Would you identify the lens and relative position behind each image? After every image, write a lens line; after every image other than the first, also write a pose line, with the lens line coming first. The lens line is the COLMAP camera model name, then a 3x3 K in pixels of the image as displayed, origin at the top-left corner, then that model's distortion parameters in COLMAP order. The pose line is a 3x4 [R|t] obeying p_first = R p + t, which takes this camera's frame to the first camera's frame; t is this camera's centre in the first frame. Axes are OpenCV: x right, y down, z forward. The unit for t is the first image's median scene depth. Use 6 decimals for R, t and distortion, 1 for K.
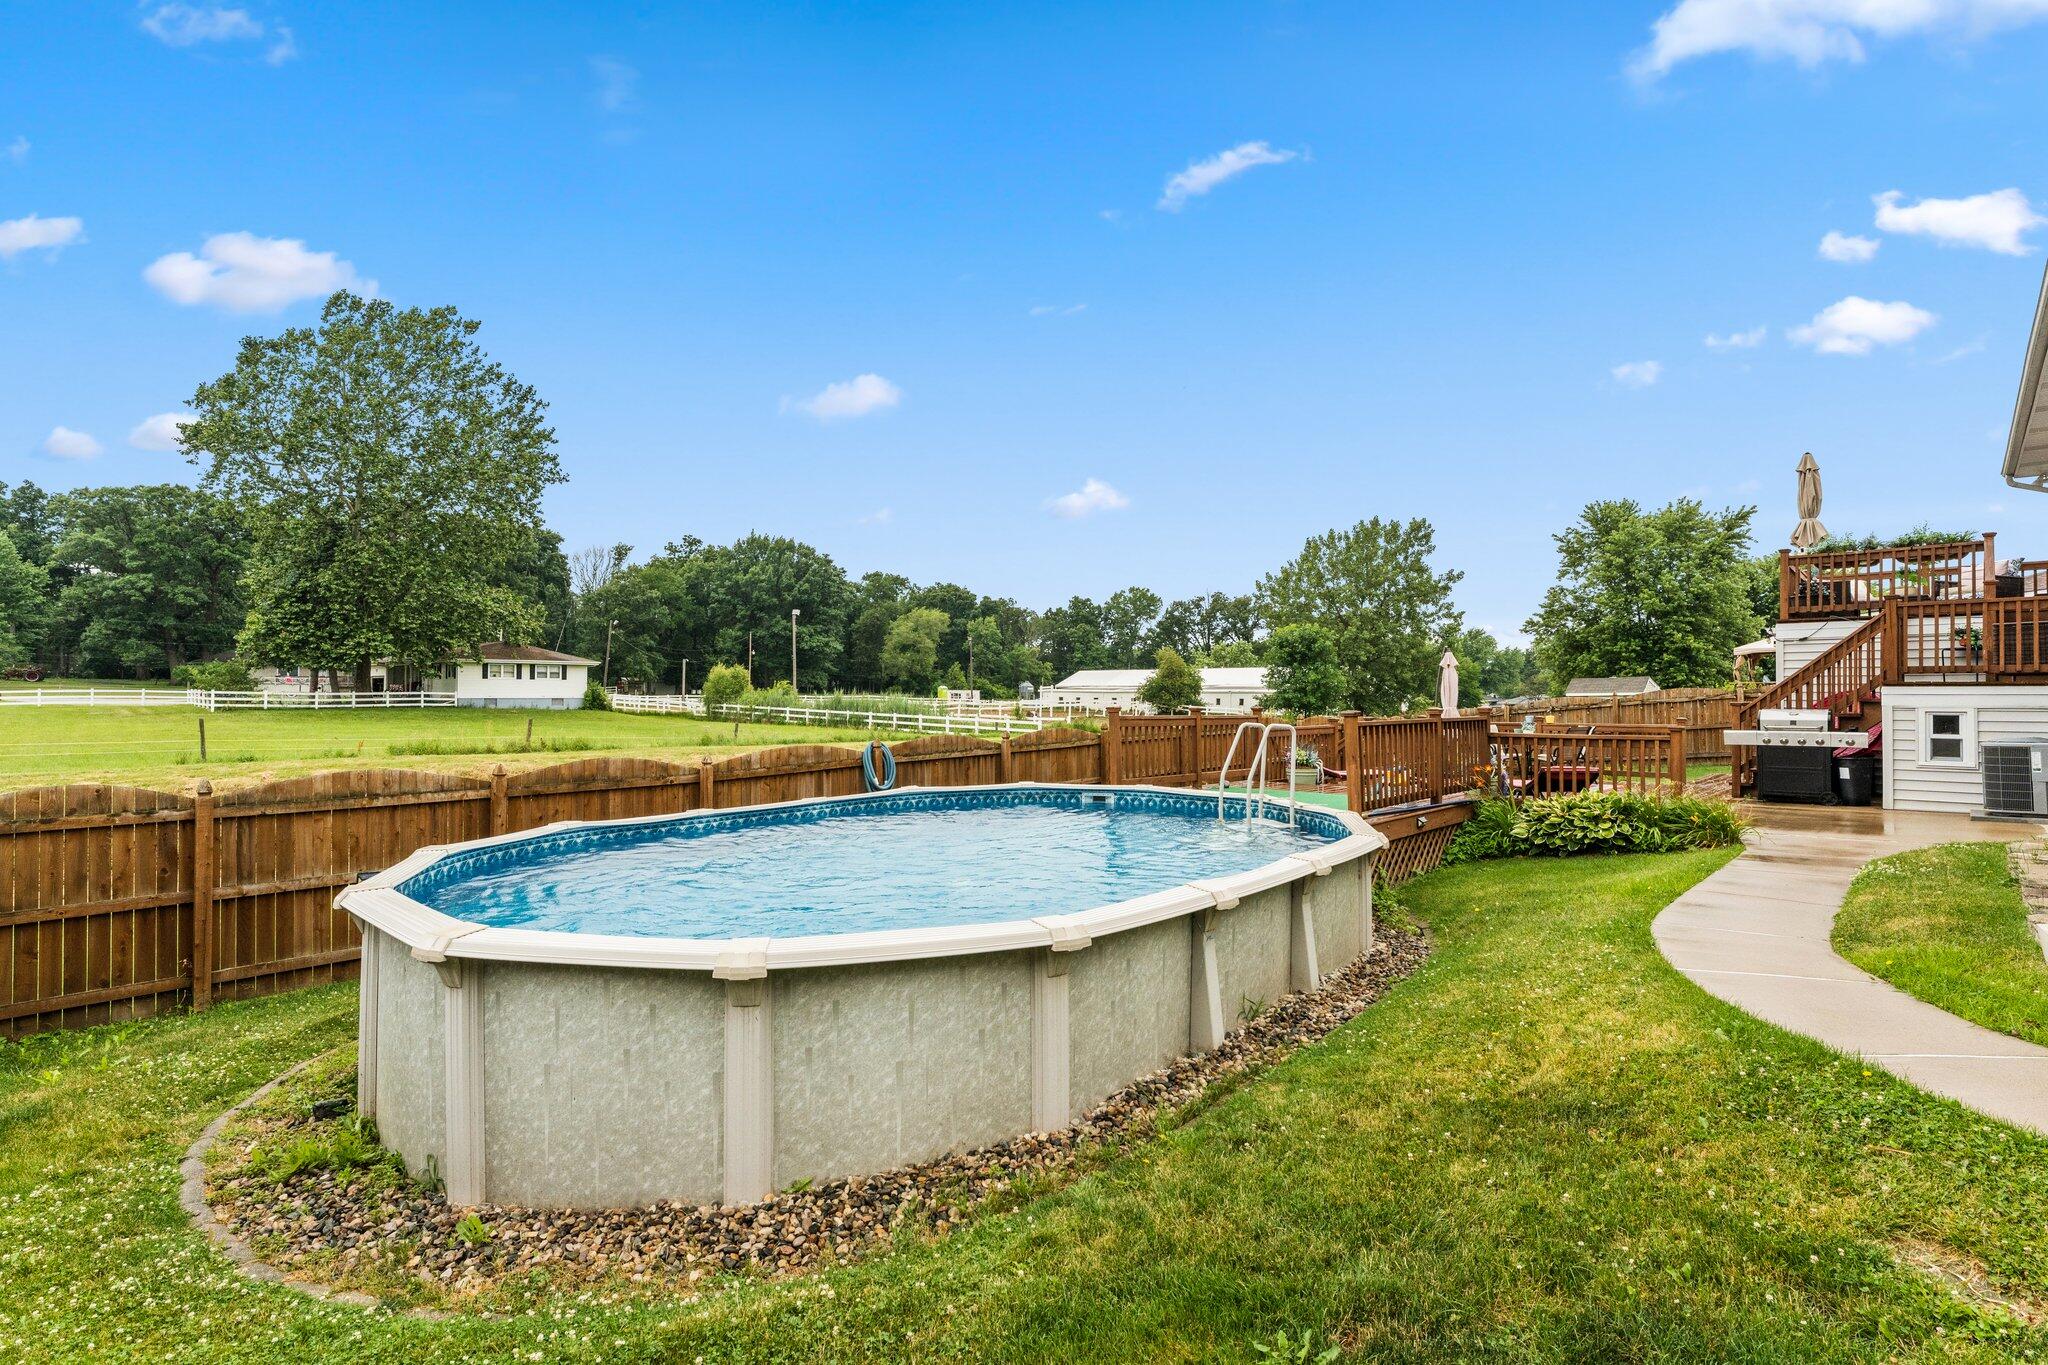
lens RADIAL K [[947.6, 0, 1019.2], [0, 947.6, 673.9], [0, 0, 1]] dist [-0.000429, 0.000057]
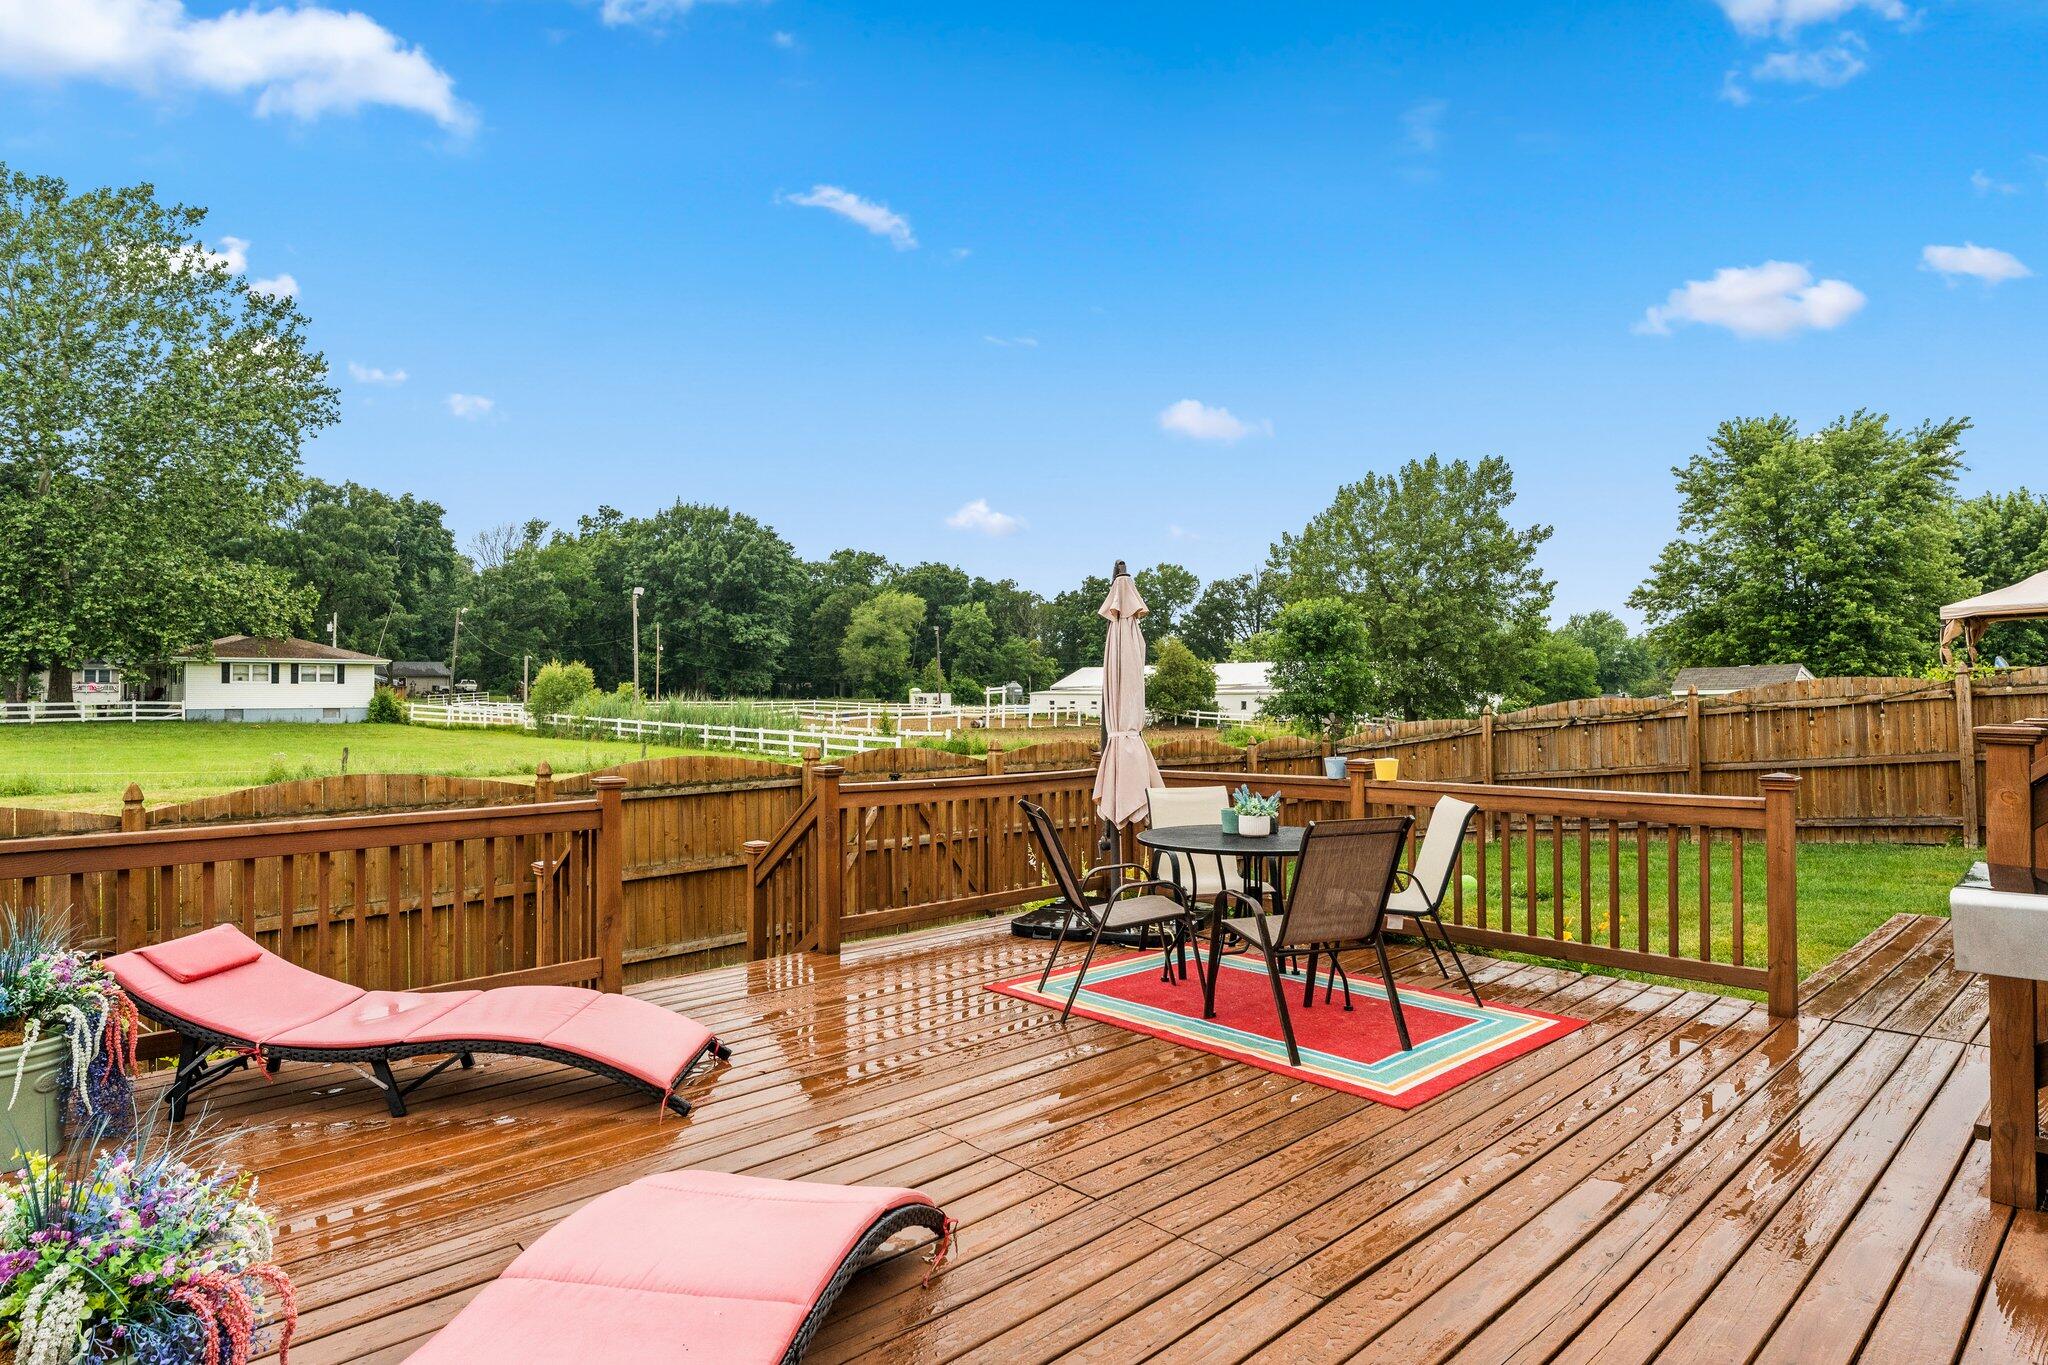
lens RADIAL K [[1095.6, 0, 1024.0], [0, 1095.6, 682.5], [0, 0, 1]] dist [0.000740, -0.000622]
pose [[0.998931, -0.008380, -0.045470, 0.095636], [0.008742, 0.999931, 0.007783, 0.002759], [0.045401, -0.008173, 0.998935, 0.129687]]
